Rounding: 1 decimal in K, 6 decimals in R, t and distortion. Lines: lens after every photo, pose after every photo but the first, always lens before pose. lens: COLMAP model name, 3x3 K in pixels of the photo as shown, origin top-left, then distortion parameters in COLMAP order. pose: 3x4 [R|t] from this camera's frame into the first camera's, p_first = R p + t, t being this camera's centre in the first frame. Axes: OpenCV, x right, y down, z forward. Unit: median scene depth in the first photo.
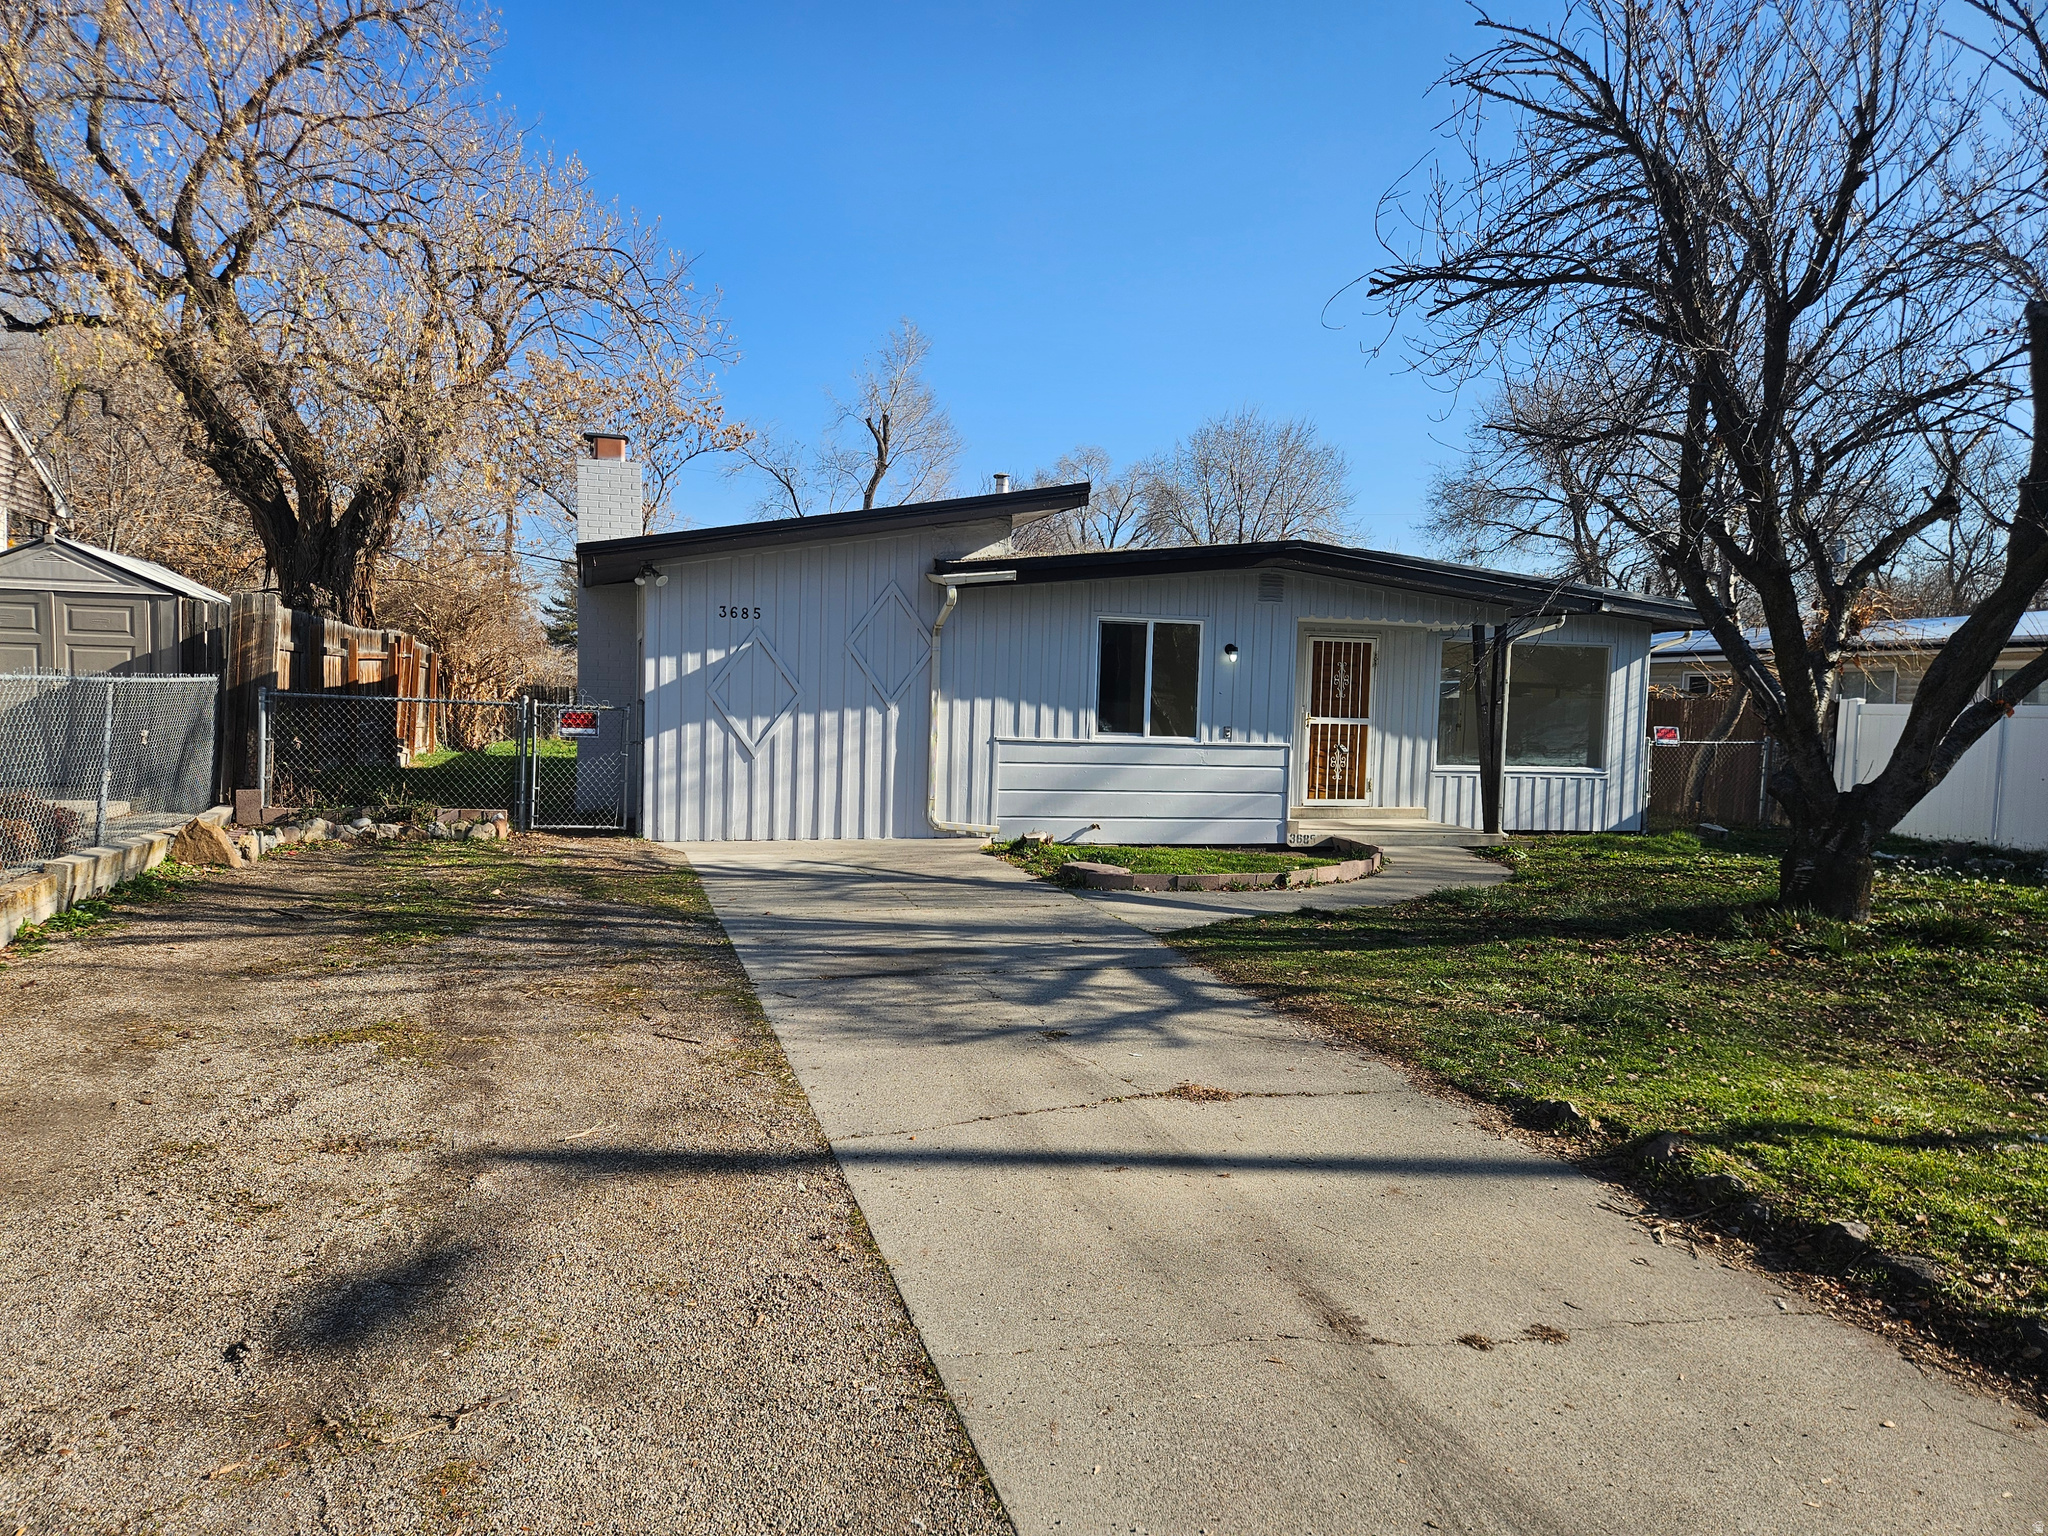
lens RADIAL K [[1357.6, 0, 1013.0], [0, 1357.6, 770.0], [0, 0, 1]] dist [0.082627, 0.000090]
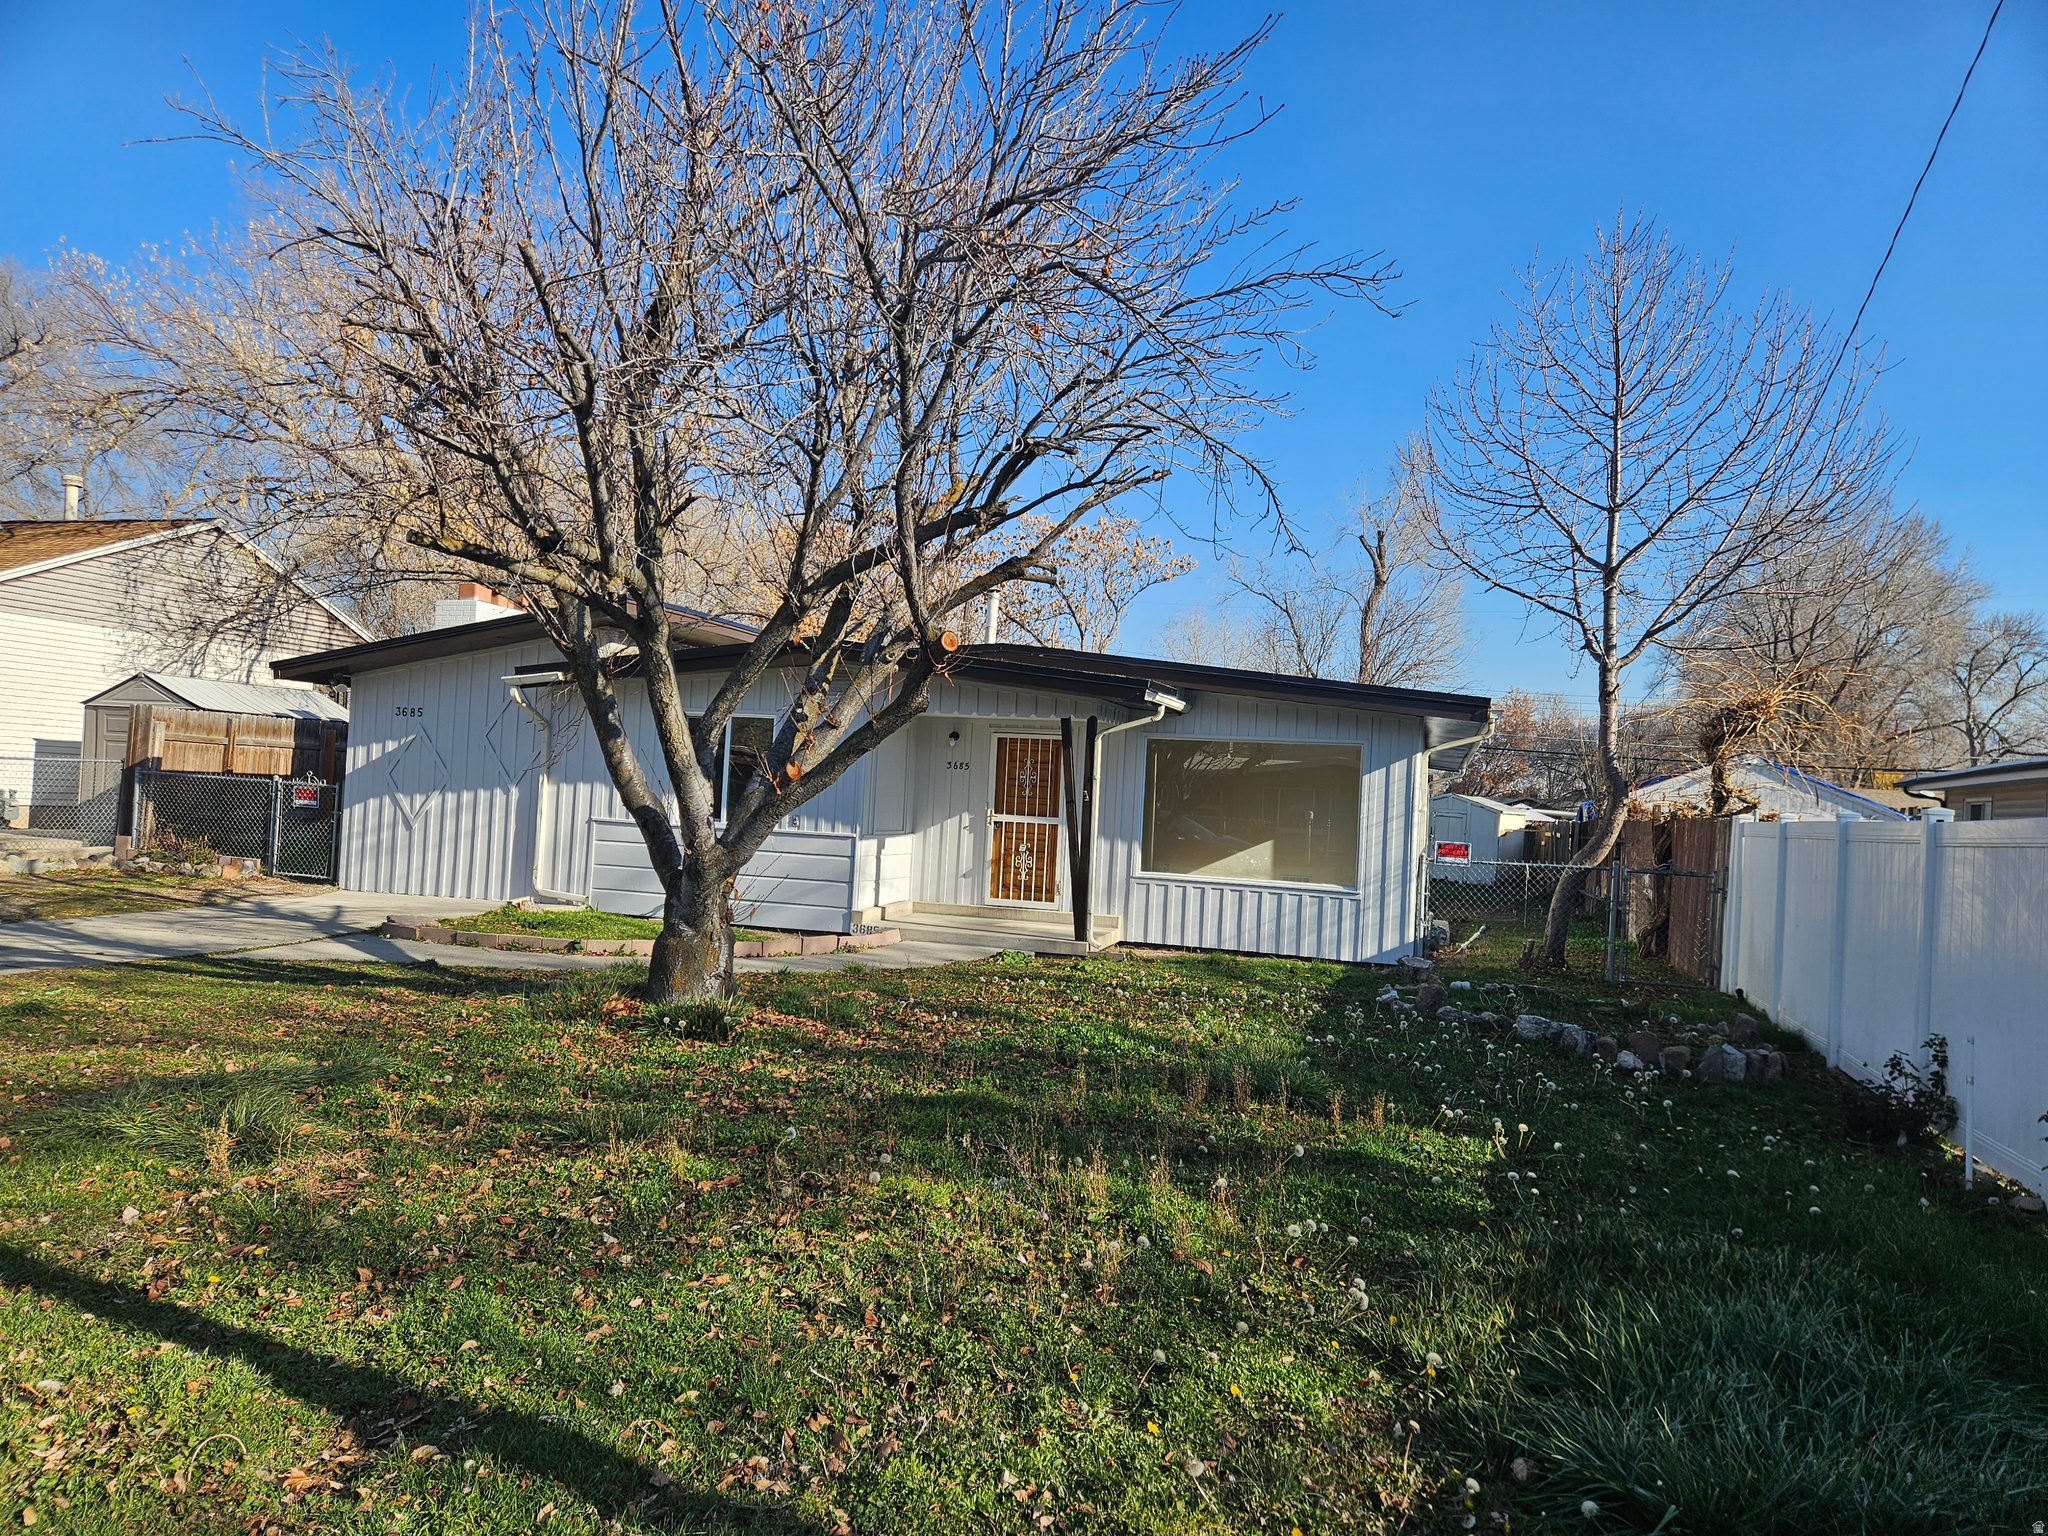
lens RADIAL K [[1357.6, 0, 1009.0], [0, 1357.6, 765.0], [0, 0, 1]] dist [0.082627, 0.000090]
pose [[0.846055, 0.004907, -0.533073, 0.804291], [-0.056442, 0.995162, -0.080420, 0.004411], [0.530099, 0.098128, 0.842239, 0.190825]]
